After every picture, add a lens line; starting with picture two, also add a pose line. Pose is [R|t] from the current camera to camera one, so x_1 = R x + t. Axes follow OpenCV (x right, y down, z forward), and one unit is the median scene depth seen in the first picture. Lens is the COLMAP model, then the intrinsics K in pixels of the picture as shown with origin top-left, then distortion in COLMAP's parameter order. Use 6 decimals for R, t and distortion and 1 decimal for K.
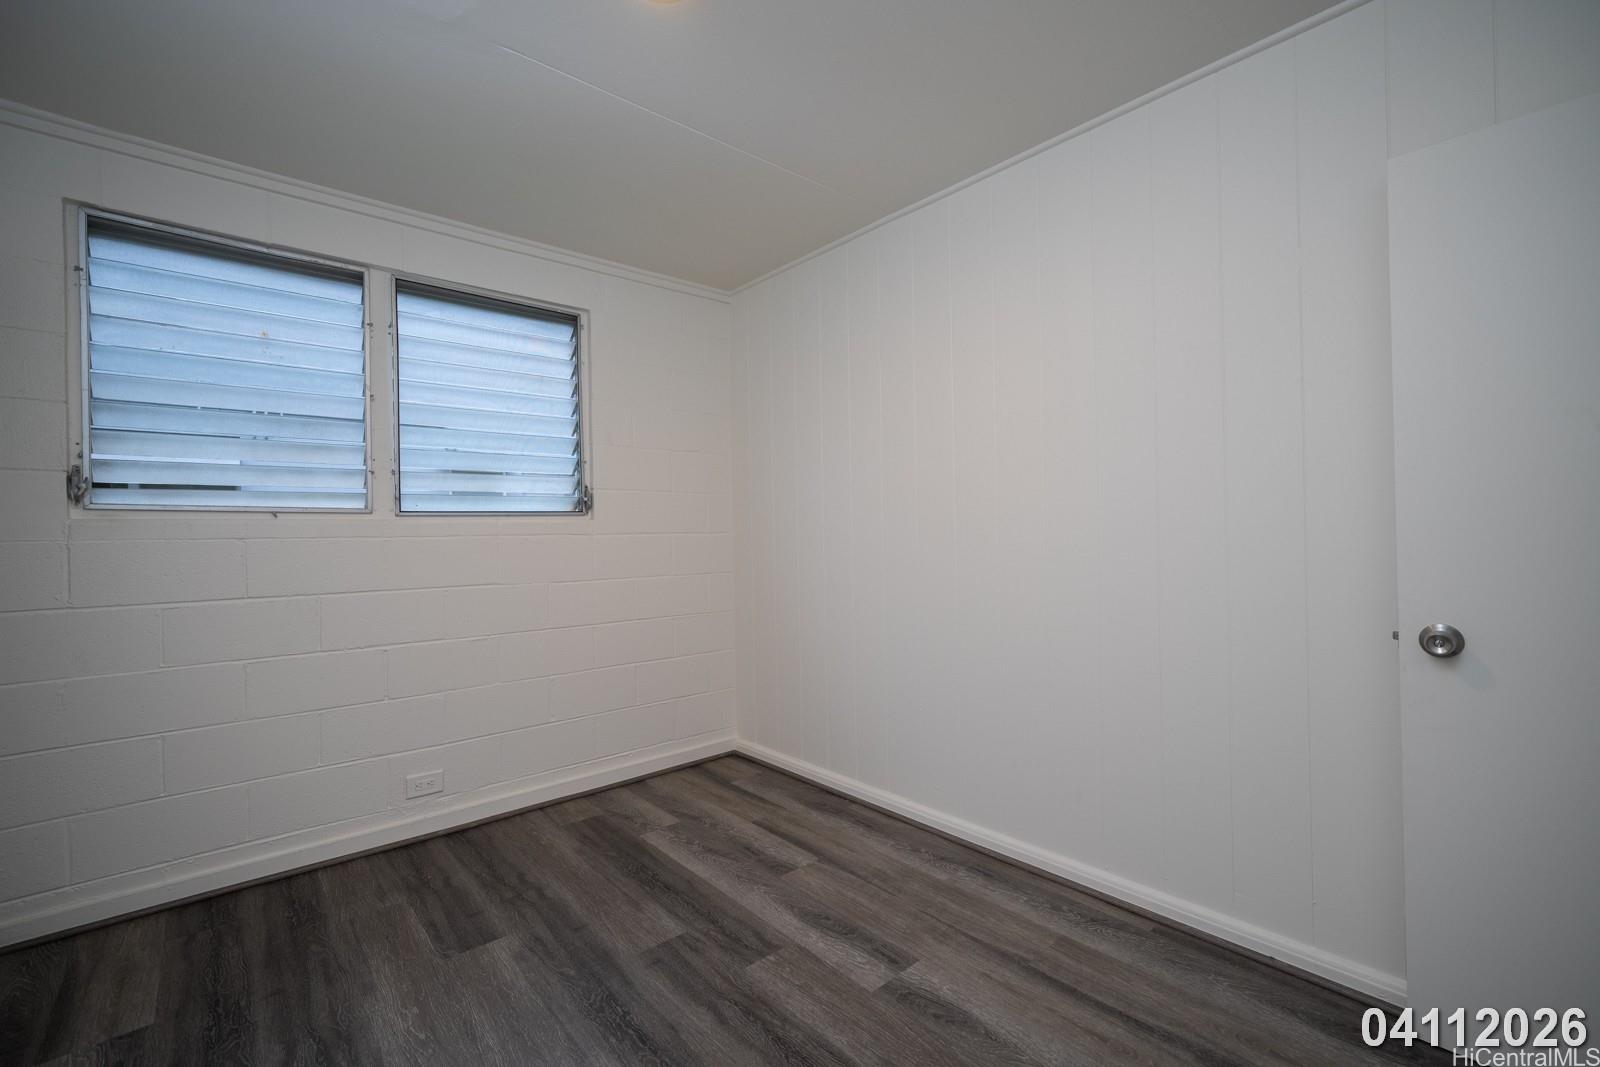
lens RADIAL K [[692.0, 0, 800.0], [0, 692.0, 533.5], [0, 0, 1]] dist [0.001374, 0.000211]
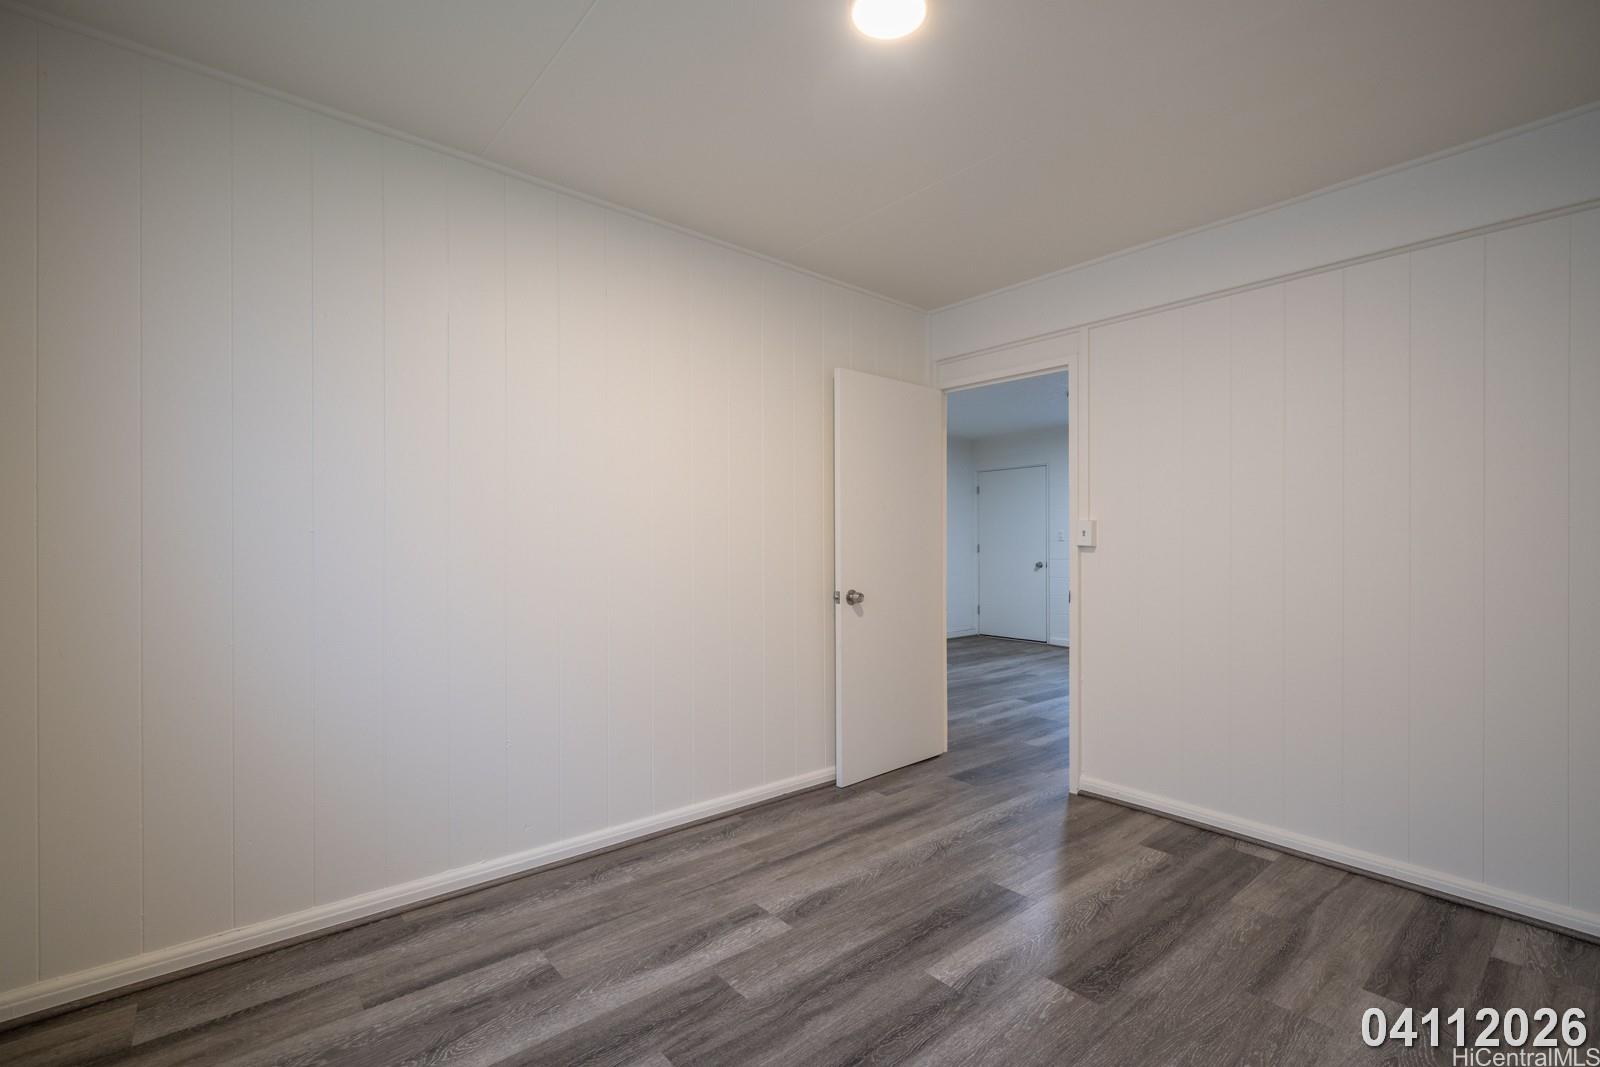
lens RADIAL K [[705.6, 0, 837.5], [0, 705.6, 543.1], [0, 0, 1]] dist [0.000728, 0.000065]
pose [[-0.016304, 0.019446, 0.999678, -0.819879], [-0.000931, 0.999810, -0.019463, 0.030347], [-0.999867, -0.001248, -0.016283, 0.709936]]
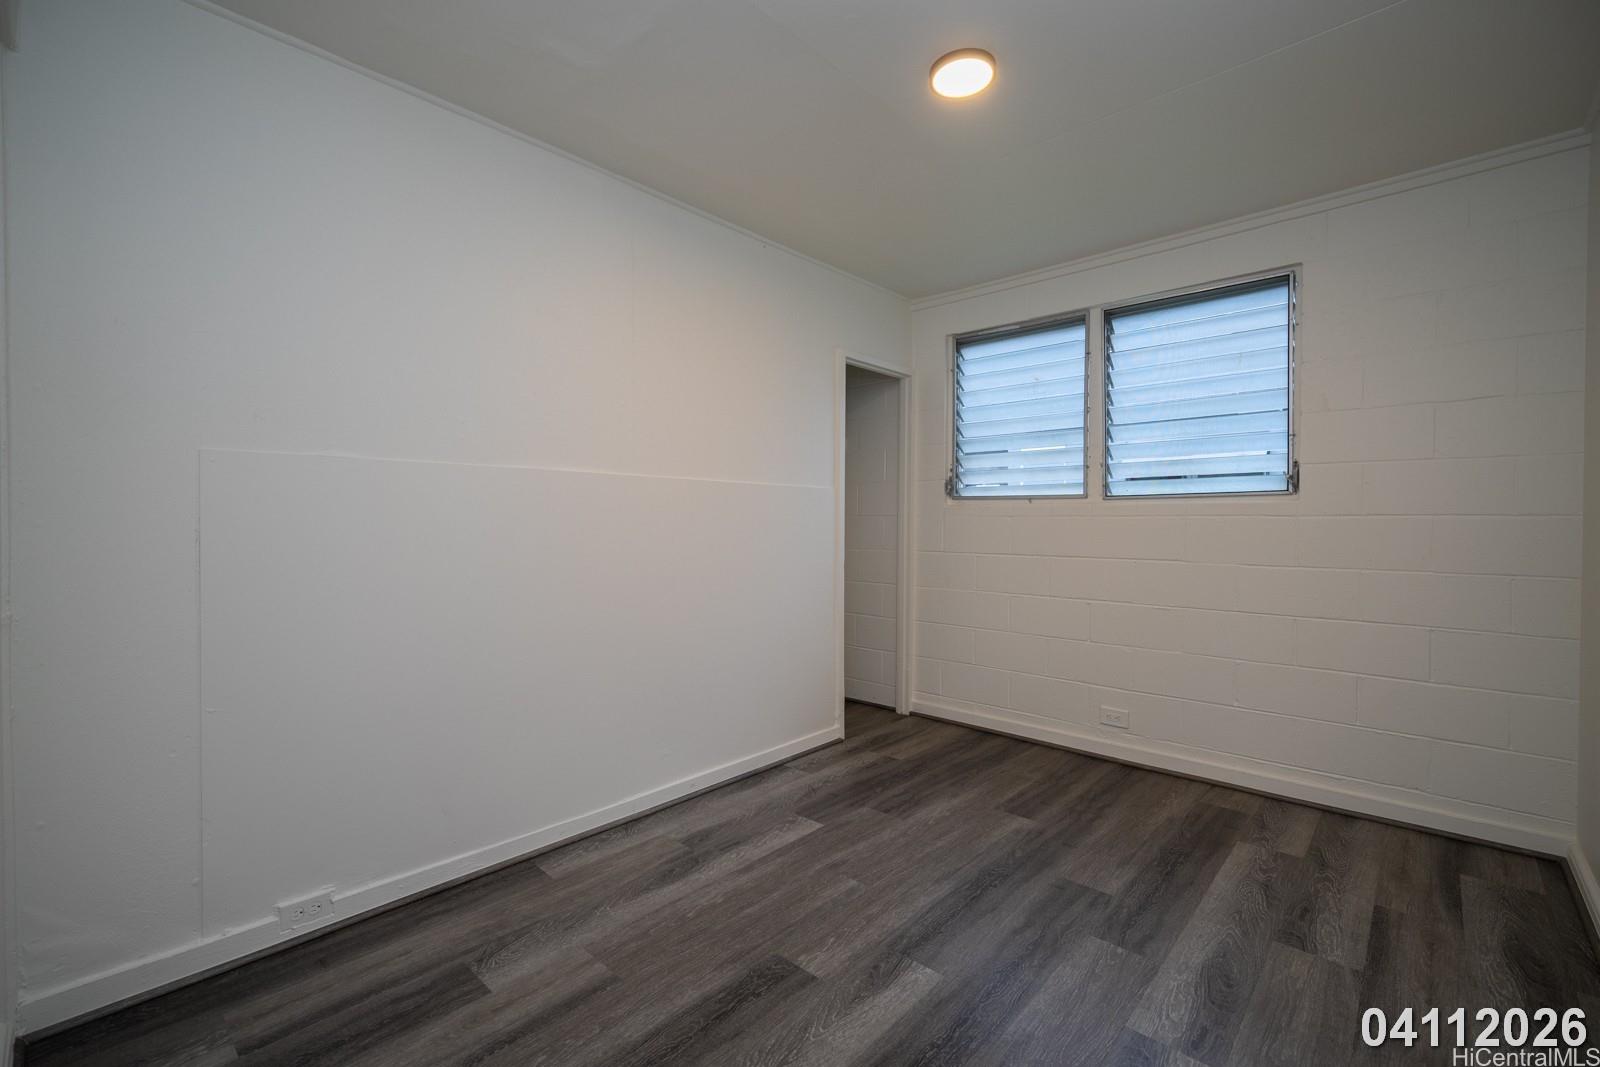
lens RADIAL K [[692.0, 0, 800.0], [0, 692.0, 533.5], [0, 0, 1]] dist [0.001374, 0.000211]
pose [[0.099053, 0.033563, -0.994516, 0.700962], [-0.004346, 0.999436, 0.033296, -0.003126], [0.995073, 0.001024, 0.099143, 0.368450]]
